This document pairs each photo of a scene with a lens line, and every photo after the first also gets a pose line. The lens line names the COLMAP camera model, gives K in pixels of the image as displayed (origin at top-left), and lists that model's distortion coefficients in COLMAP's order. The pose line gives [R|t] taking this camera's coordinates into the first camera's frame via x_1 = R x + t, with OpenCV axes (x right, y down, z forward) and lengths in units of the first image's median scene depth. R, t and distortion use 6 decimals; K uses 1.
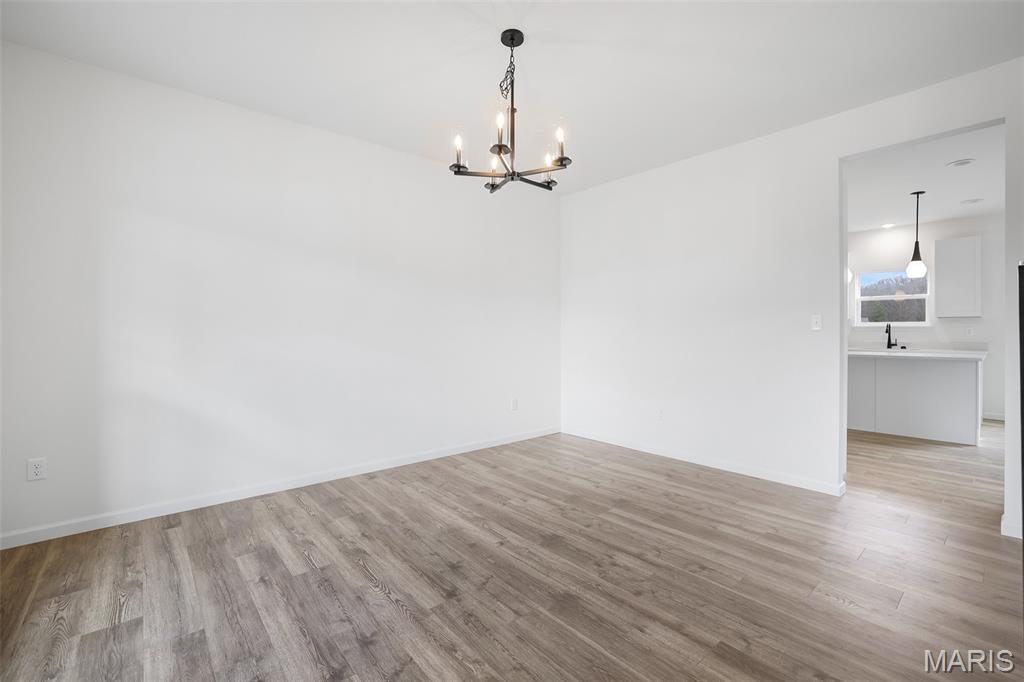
lens RADIAL K [[441.4, 0, 510.6], [0, 441.4, 348.7], [0, 0, 1]] dist [-0.032072, 0.000506]
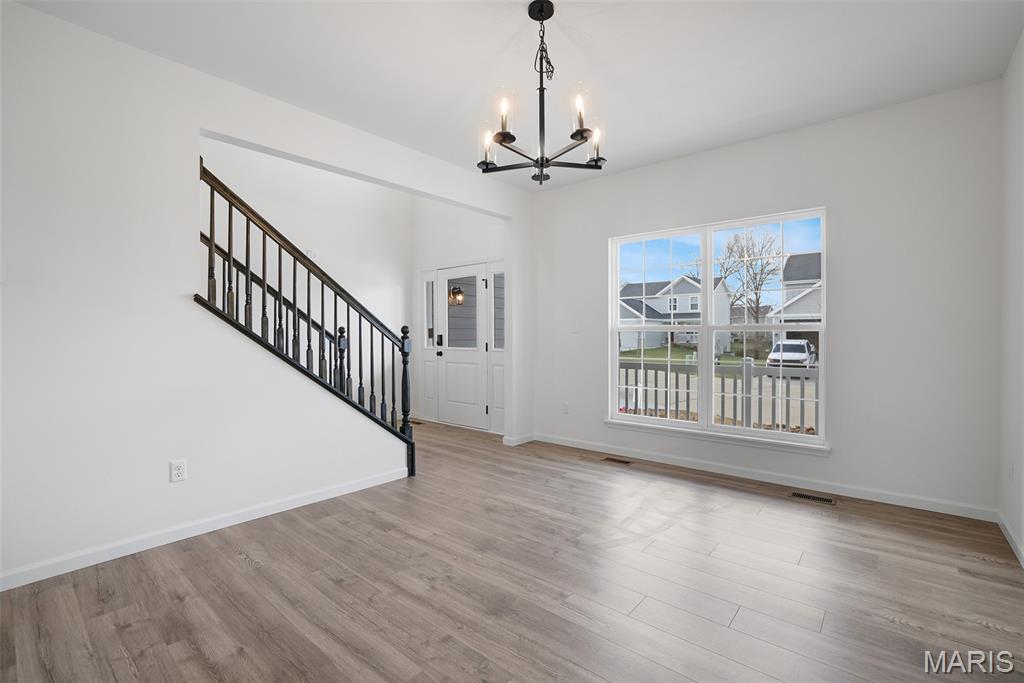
lens RADIAL K [[445.0, 0, 513.5], [0, 445.0, 336.1], [0, 0, 1]] dist [-0.028265, 0.000521]
pose [[-0.985991, 0.002795, -0.166776, 0.206765], [-0.003914, 0.999196, 0.039889, -0.064730], [0.166754, 0.039983, -0.985188, 1.811975]]
